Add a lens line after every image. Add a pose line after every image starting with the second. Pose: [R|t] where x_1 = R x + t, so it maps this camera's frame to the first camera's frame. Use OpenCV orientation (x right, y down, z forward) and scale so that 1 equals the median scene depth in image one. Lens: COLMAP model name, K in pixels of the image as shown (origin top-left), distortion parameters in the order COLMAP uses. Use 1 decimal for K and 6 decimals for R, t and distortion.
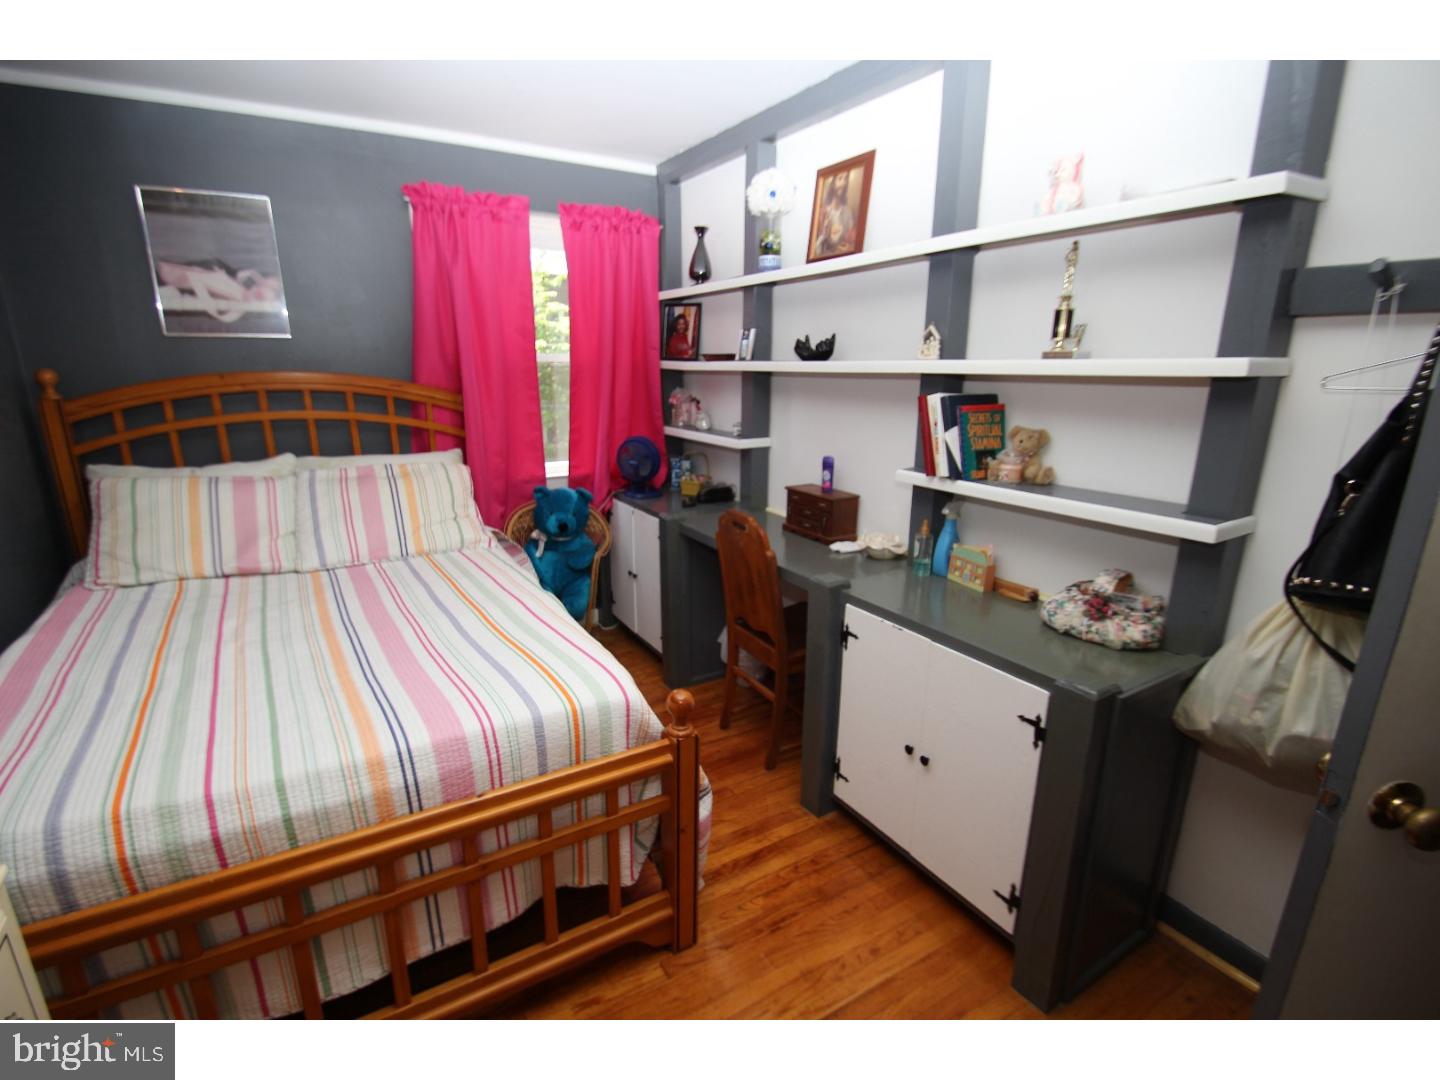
lens RADIAL K [[666.7, 0, 701.7], [0, 666.7, 546.7], [0, 0, 1]] dist [0.020578, -0.022720]
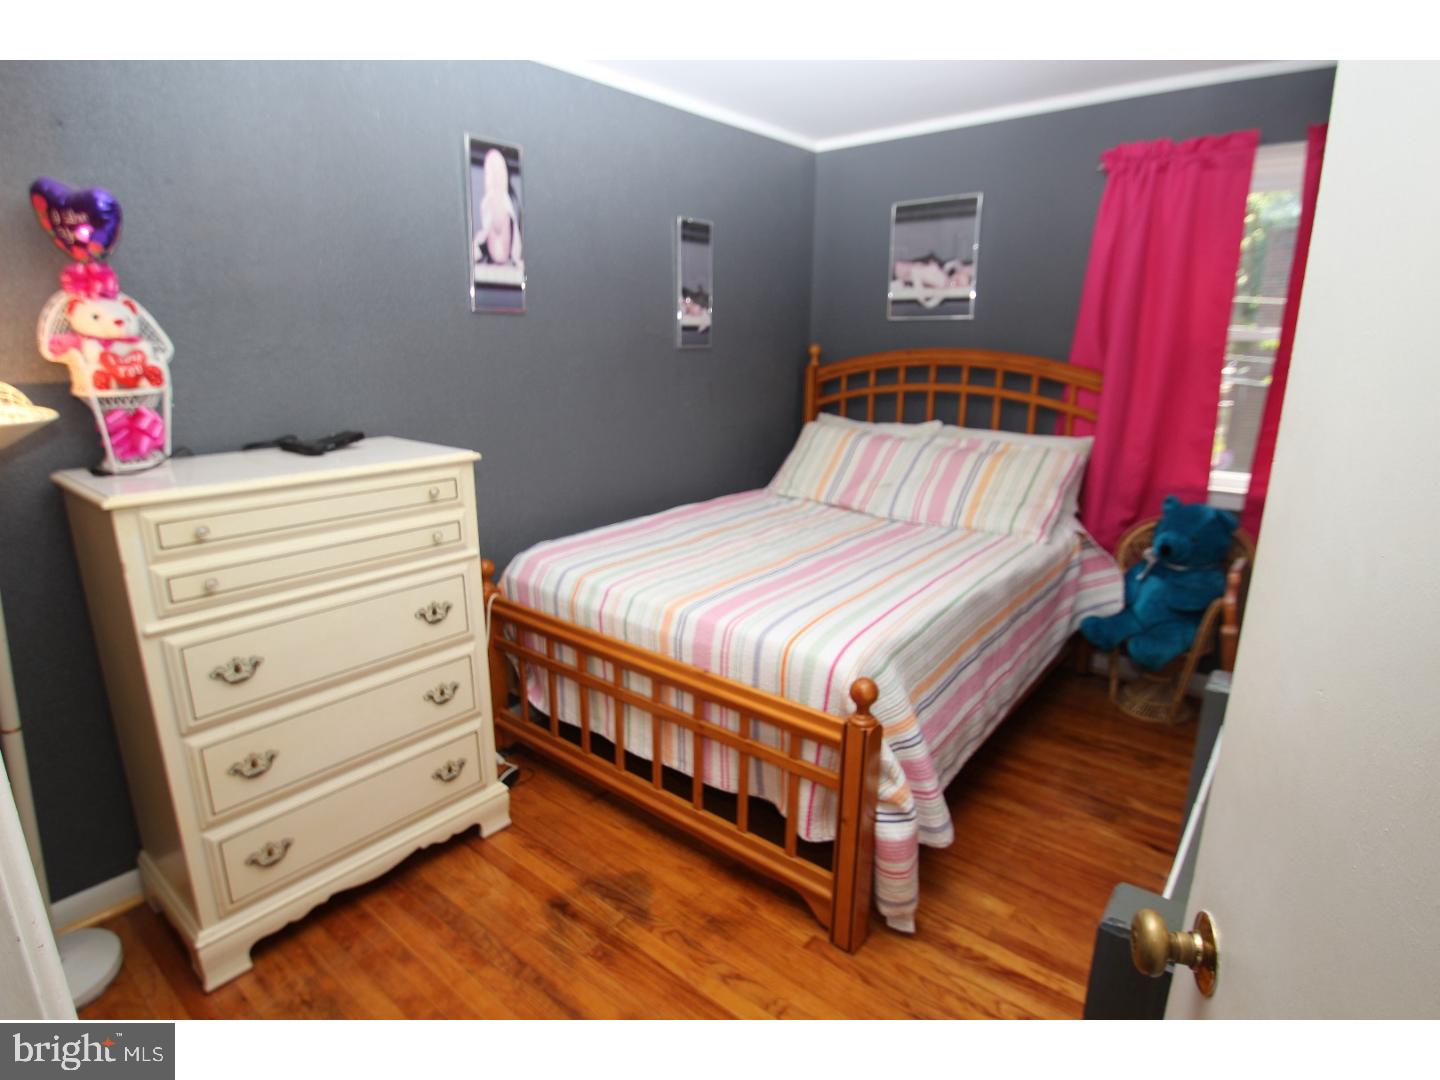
lens RADIAL K [[776.7, 0, 720.0], [0, 776.7, 540.0], [0, 0, 1]] dist [-0.000794, -0.000240]
pose [[0.354045, 0.234488, -0.905355, 0.516641], [-0.249186, 0.956715, 0.150344, -0.056698], [0.901420, 0.172374, 0.397151, 0.195541]]
